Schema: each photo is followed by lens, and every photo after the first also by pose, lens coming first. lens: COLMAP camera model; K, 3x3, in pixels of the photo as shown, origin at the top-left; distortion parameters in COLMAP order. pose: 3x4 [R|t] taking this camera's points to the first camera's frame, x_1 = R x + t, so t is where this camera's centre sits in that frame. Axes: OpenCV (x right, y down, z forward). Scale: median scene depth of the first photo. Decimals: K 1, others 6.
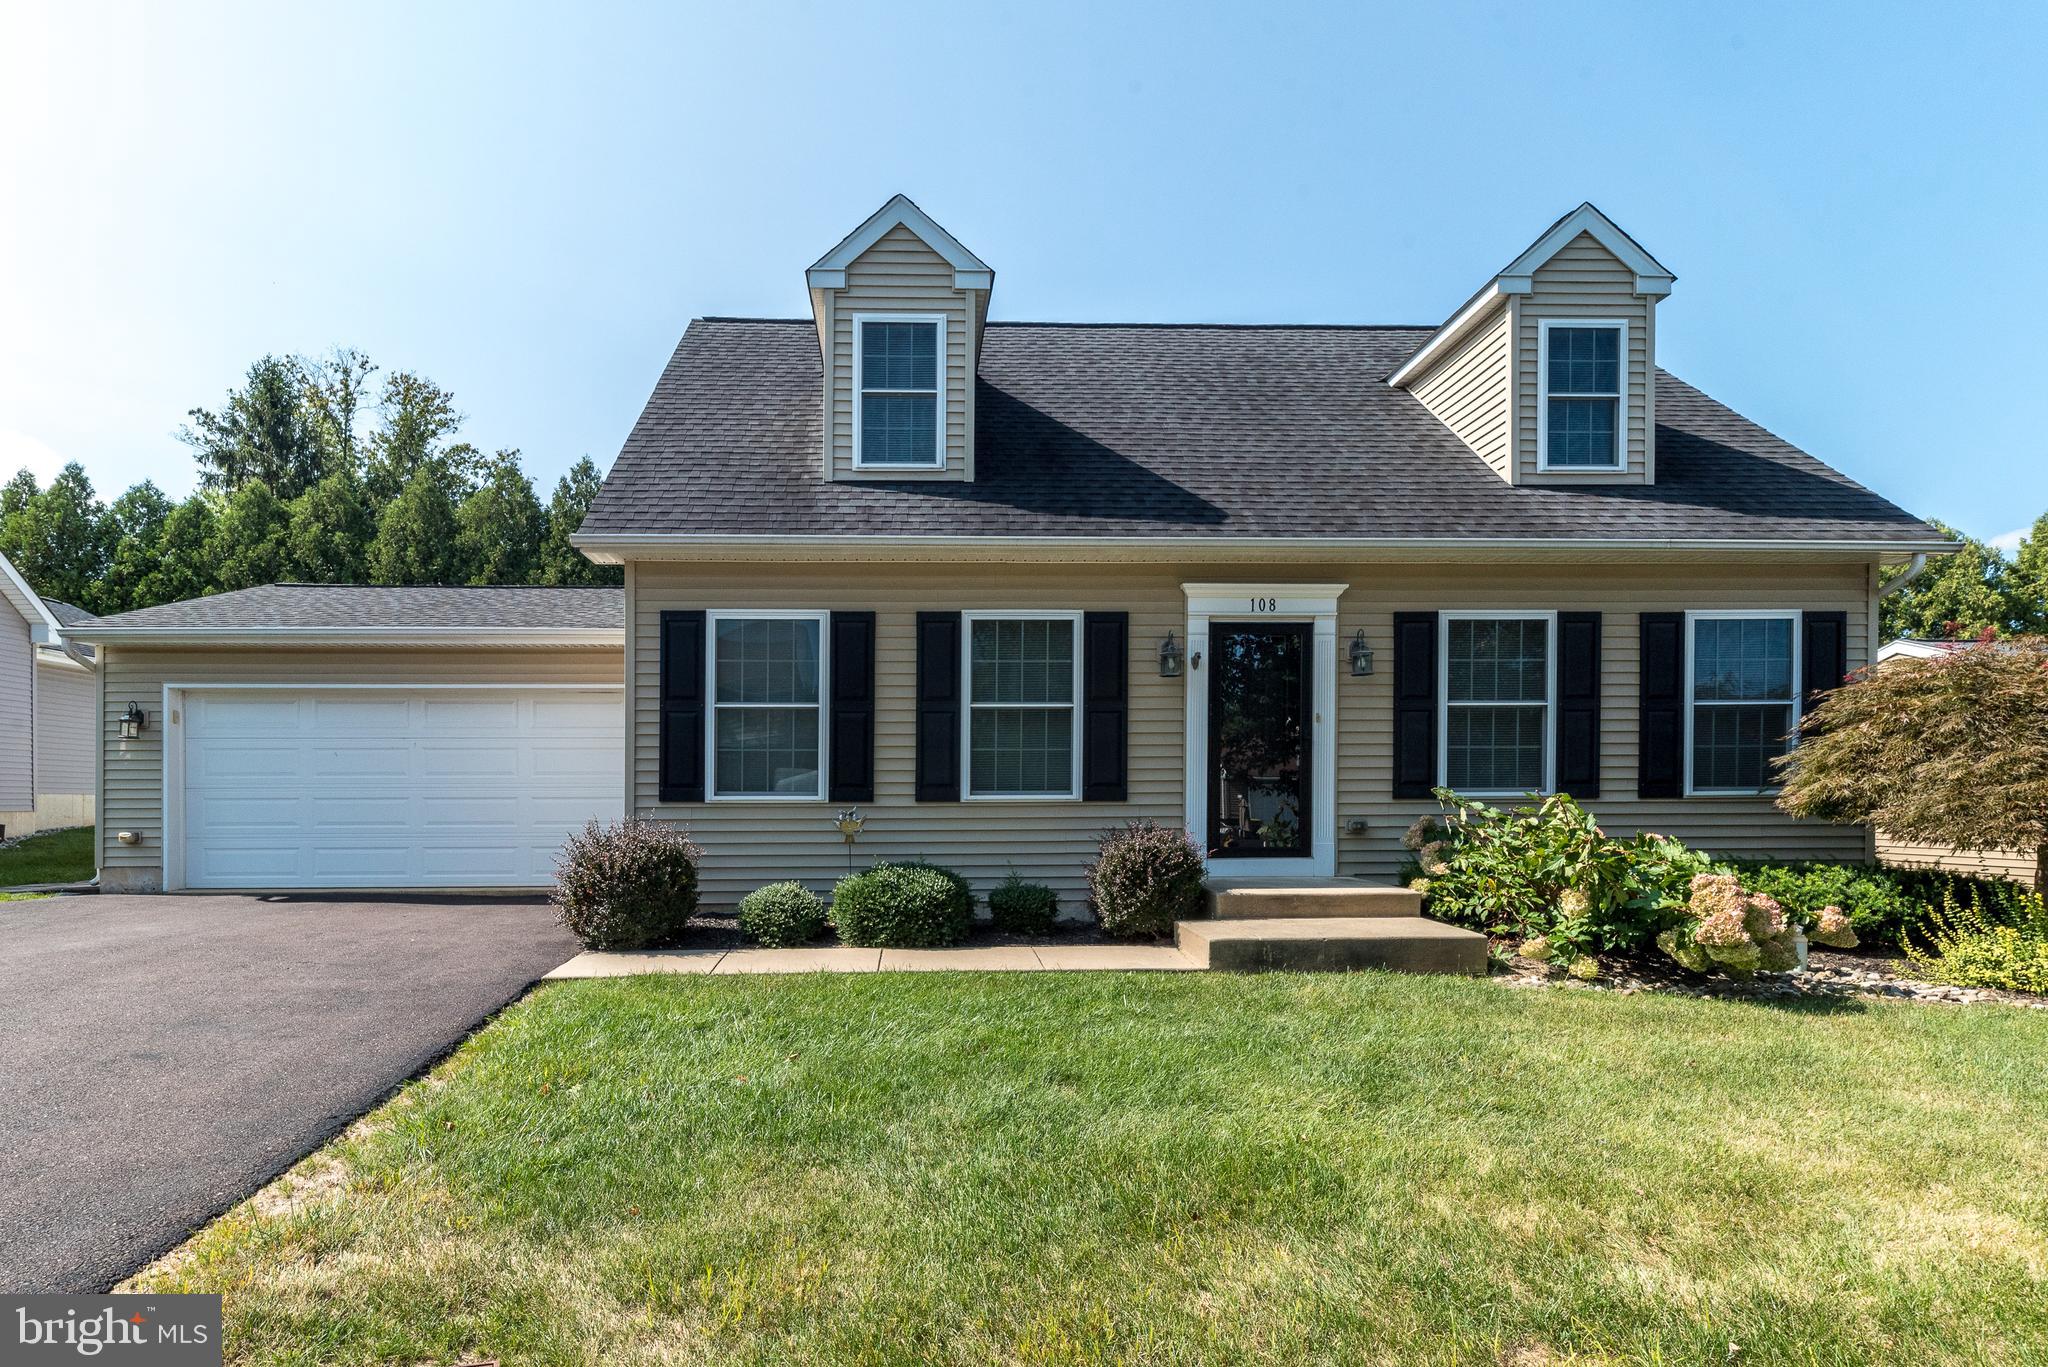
lens RADIAL K [[897.5, 0, 1026.0], [0, 897.5, 716.9], [0, 0, 1]] dist [0.003457, 0.000607]
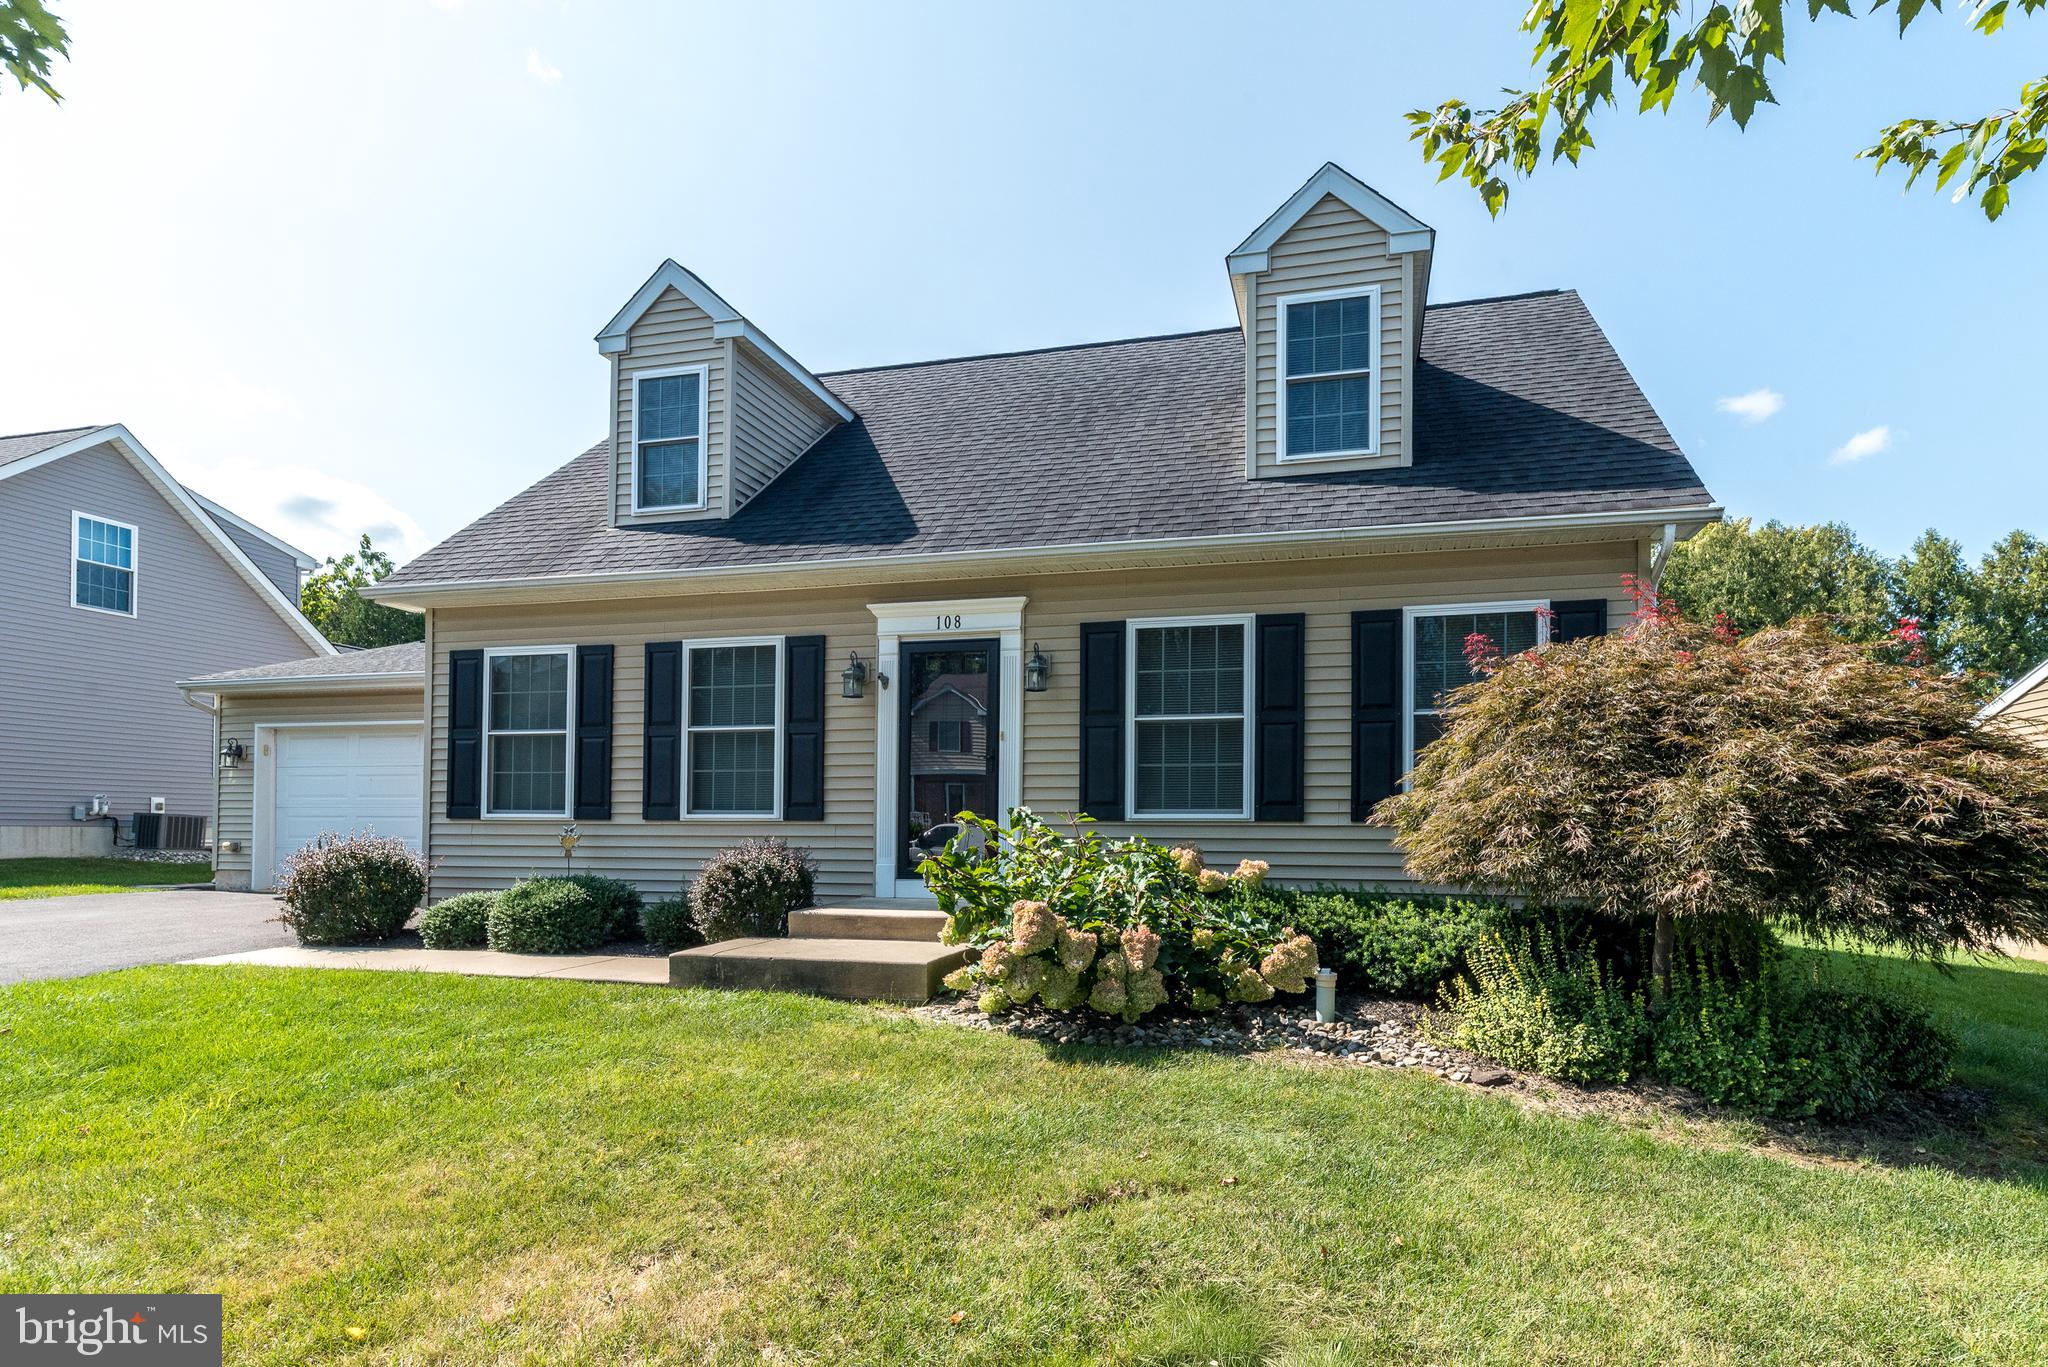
lens RADIAL K [[897.5, 0, 1026.0], [0, 897.5, 716.9], [0, 0, 1]] dist [0.003457, 0.000607]
pose [[0.971568, -0.020250, -0.235892, 0.575235], [0.014121, 0.999518, -0.027645, 0.007641], [0.236338, 0.023528, 0.971386, 0.064989]]
